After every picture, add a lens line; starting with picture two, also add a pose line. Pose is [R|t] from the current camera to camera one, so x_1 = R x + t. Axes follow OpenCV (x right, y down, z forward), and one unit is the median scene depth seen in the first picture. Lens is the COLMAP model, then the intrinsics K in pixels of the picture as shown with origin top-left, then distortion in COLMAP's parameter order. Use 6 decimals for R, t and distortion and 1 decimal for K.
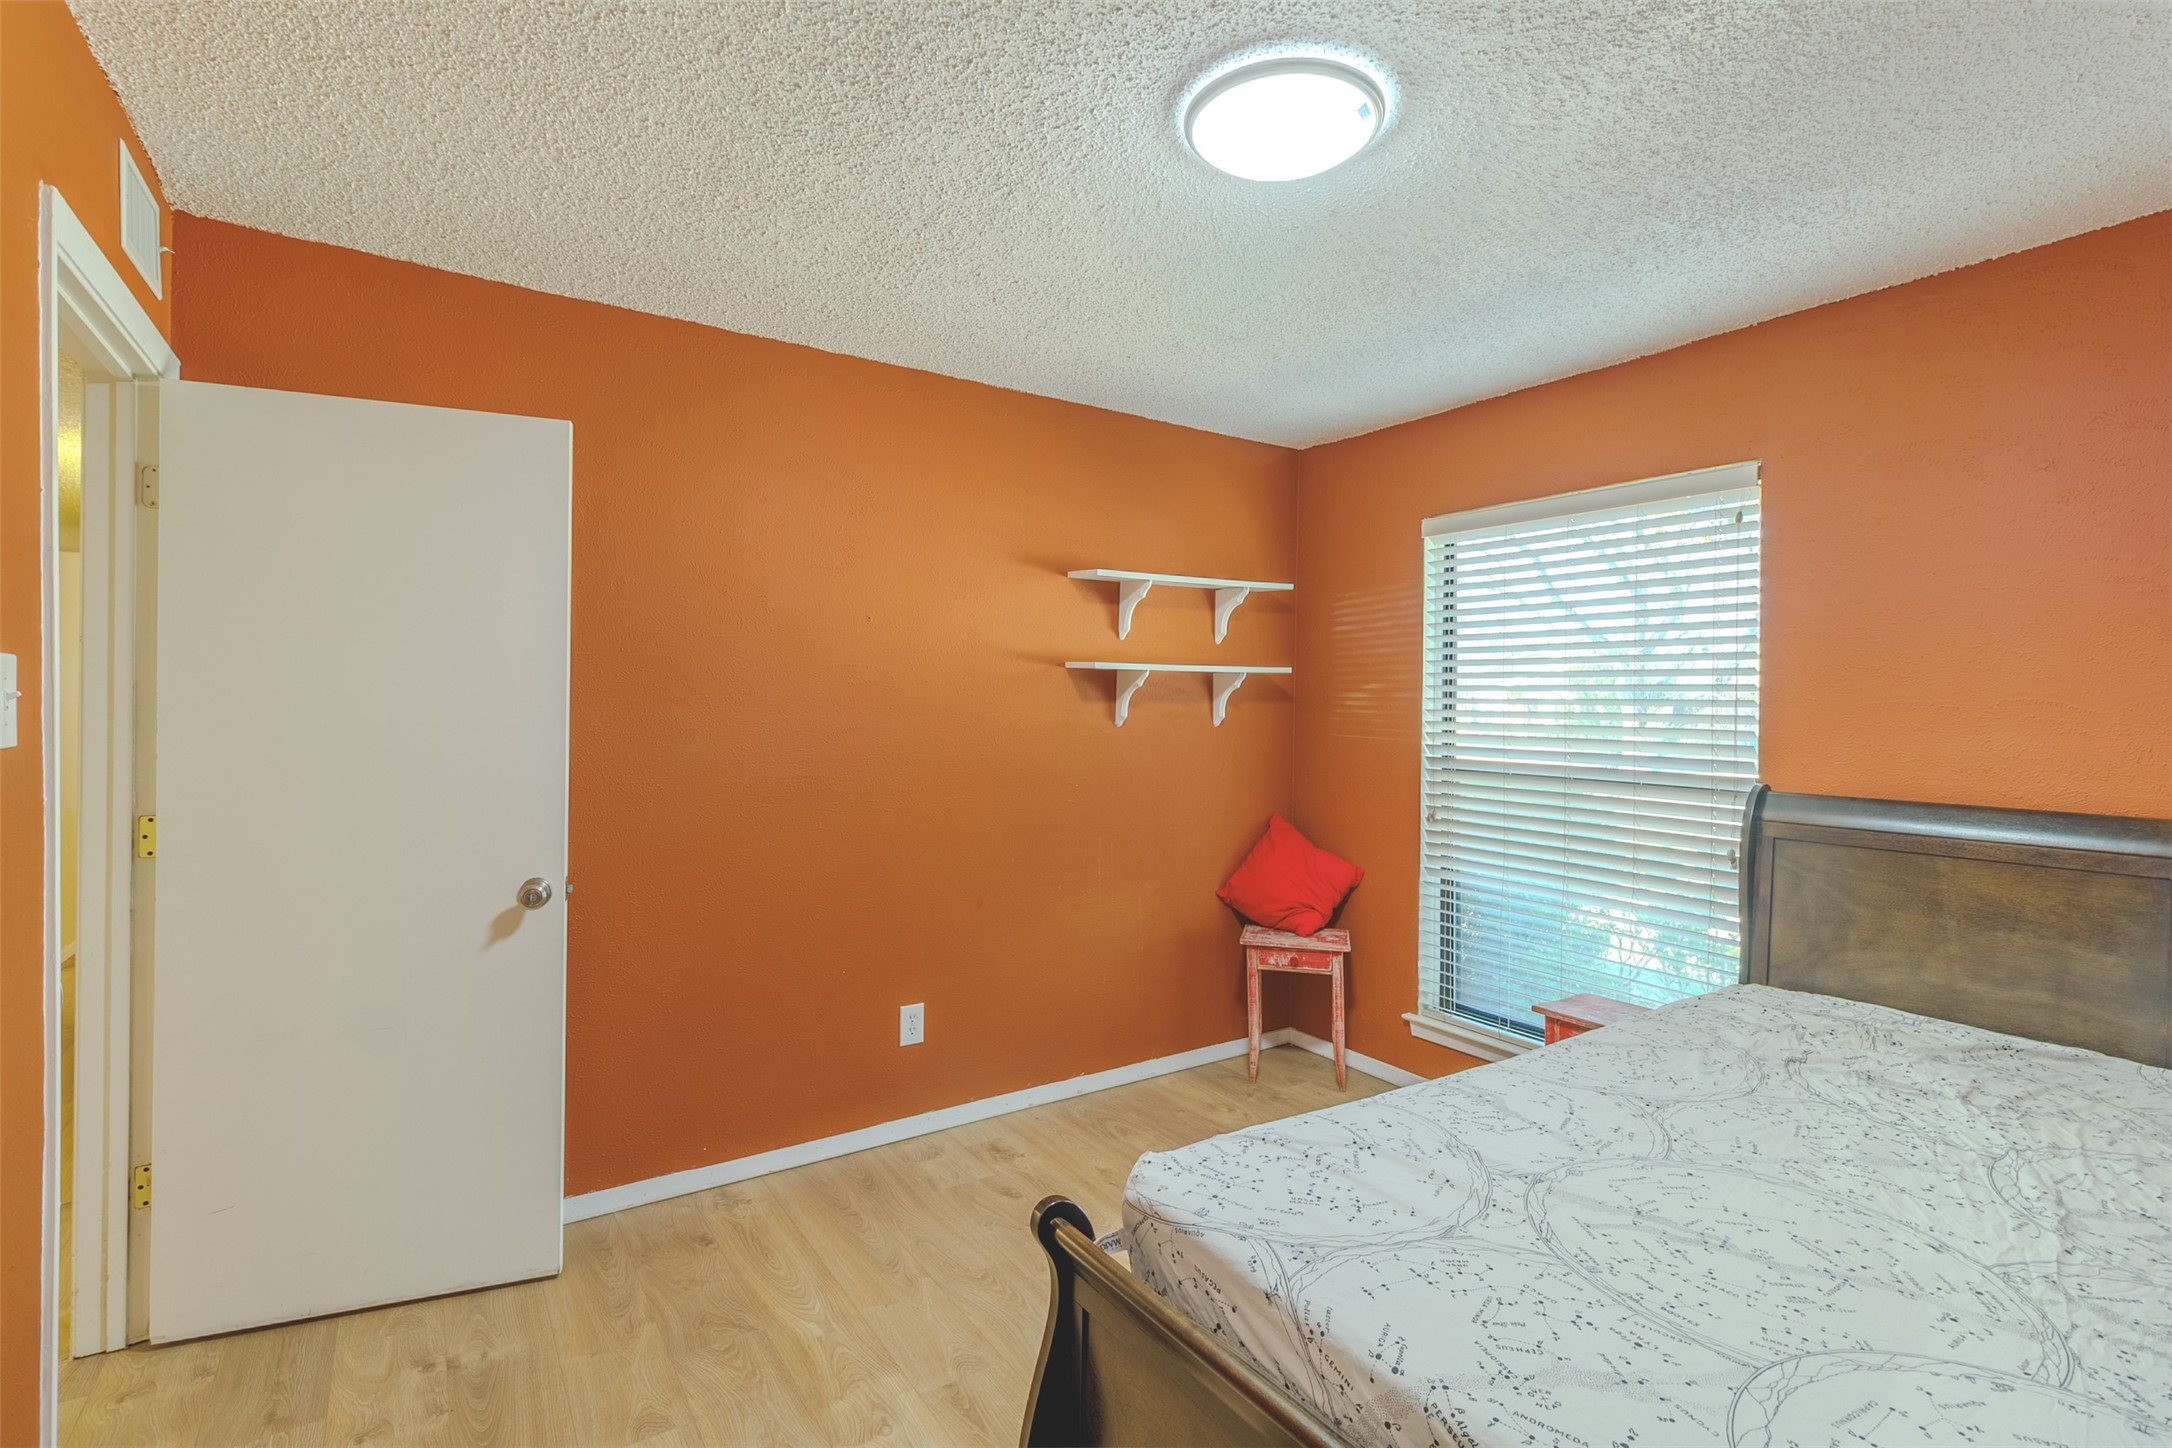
lens RADIAL K [[1012.6, 0, 1106.0], [0, 1012.6, 703.8], [0, 0, 1]] dist [-0.000221, 0.000217]
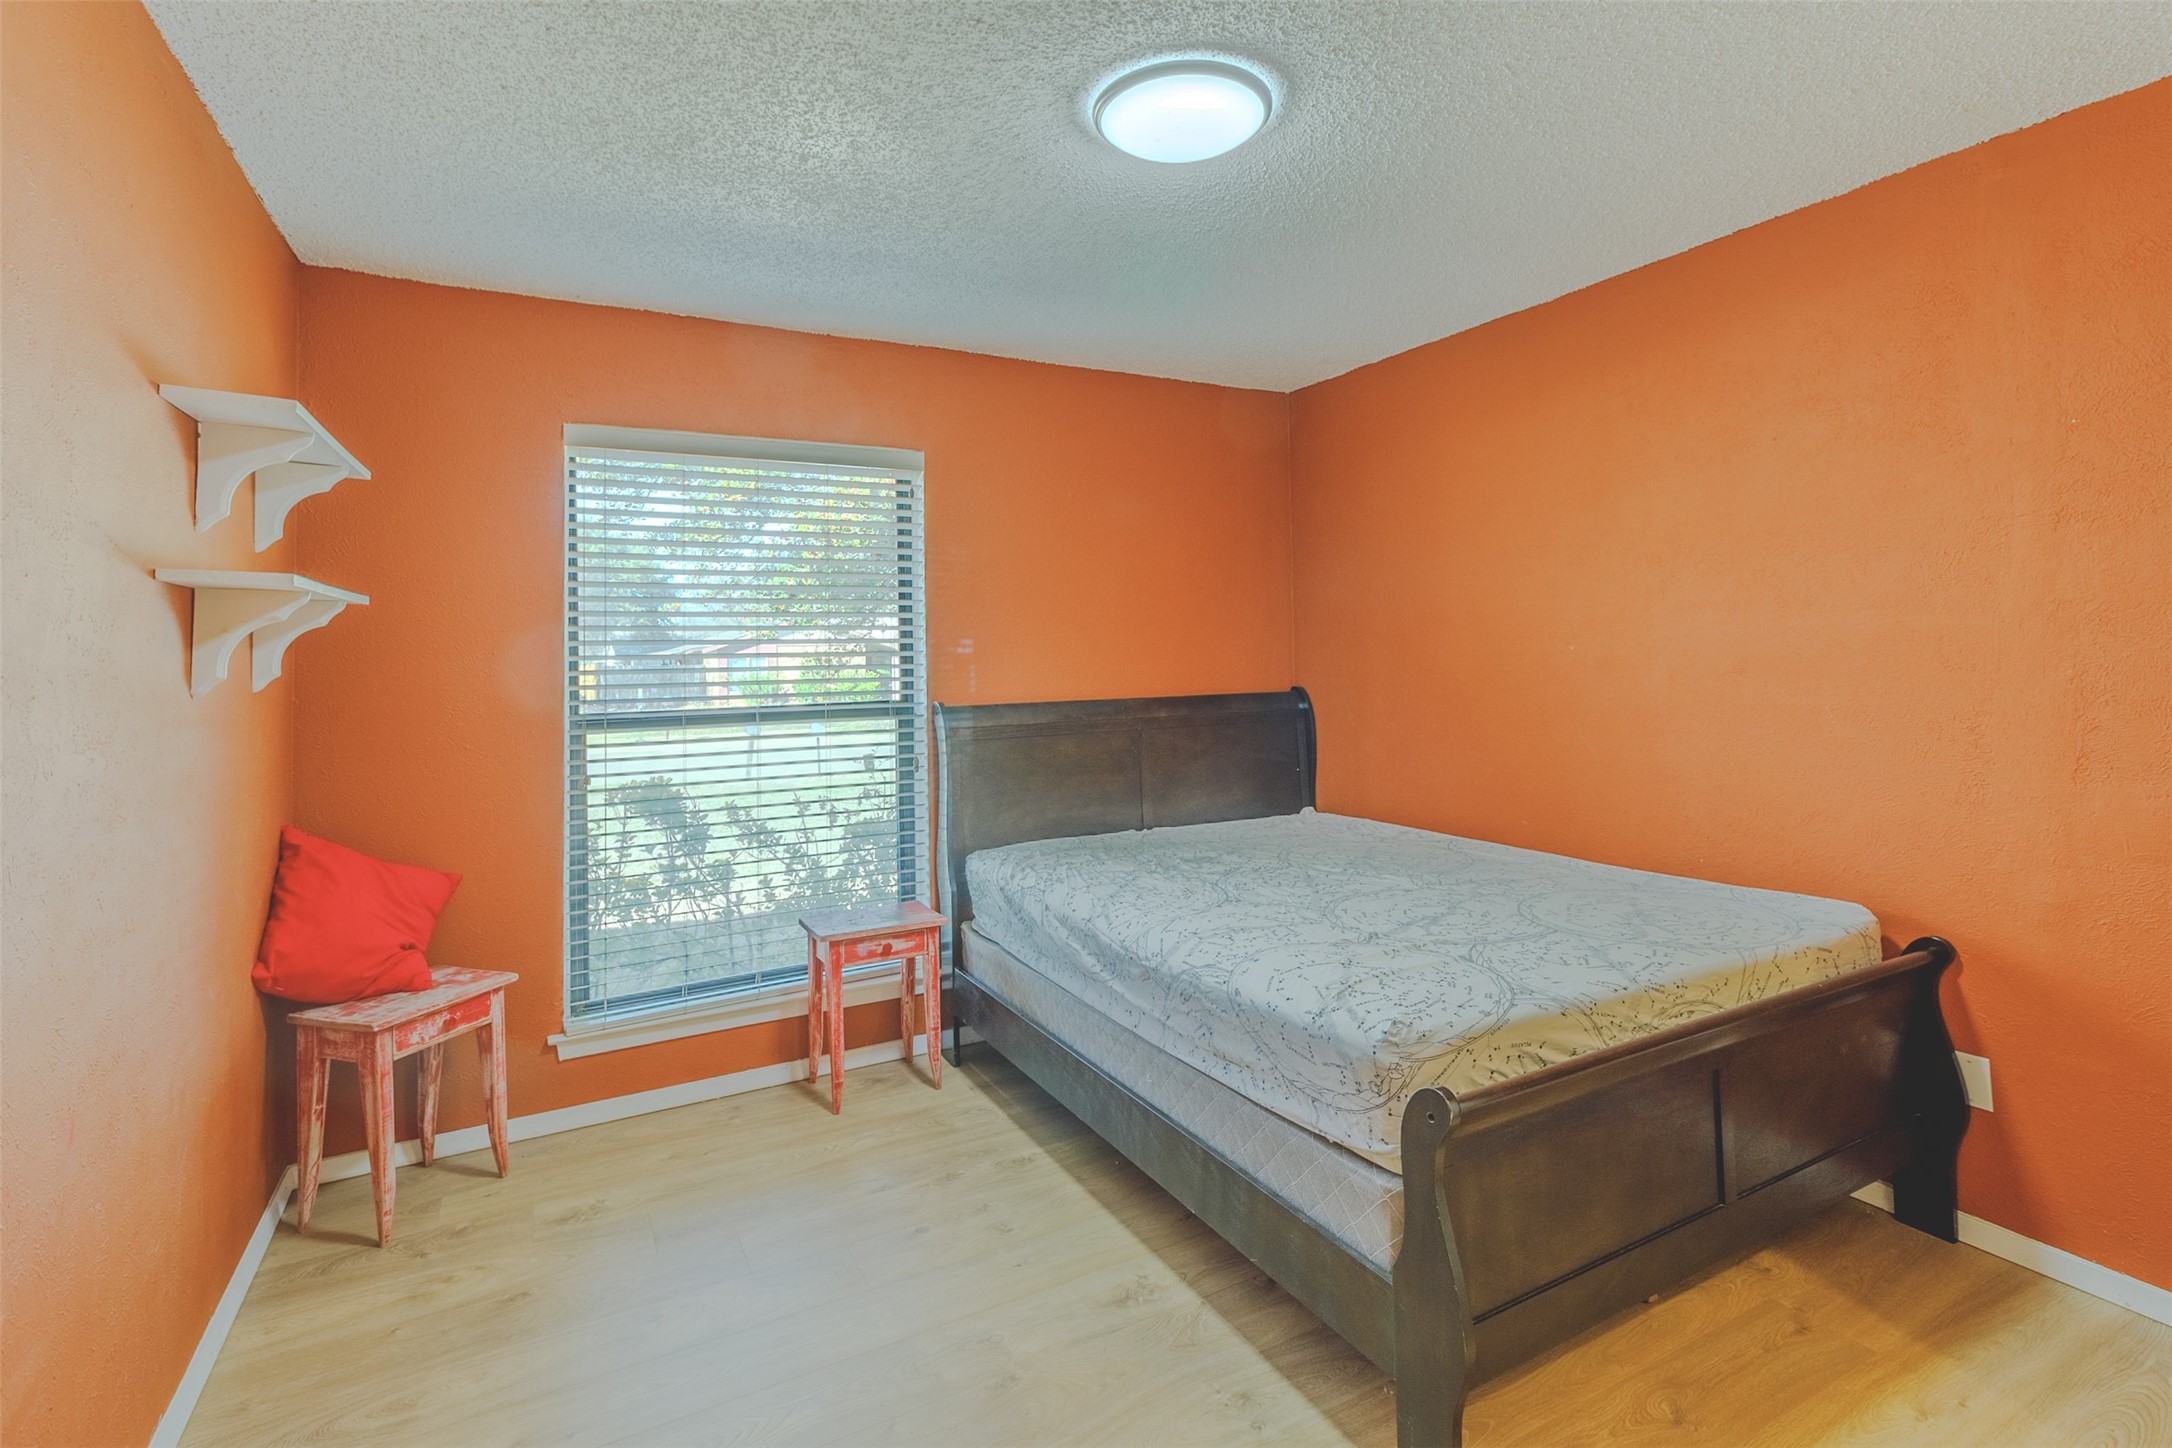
lens RADIAL K [[1019.5, 0, 1083.7], [0, 1019.5, 609.7], [0, 0, 1]] dist [-0.000877, -0.000116]
pose [[0.108073, 0.026039, 0.993802, -0.770459], [0.022321, 0.999341, -0.028612, 0.003738], [-0.993892, 0.025275, 0.107420, 0.815707]]
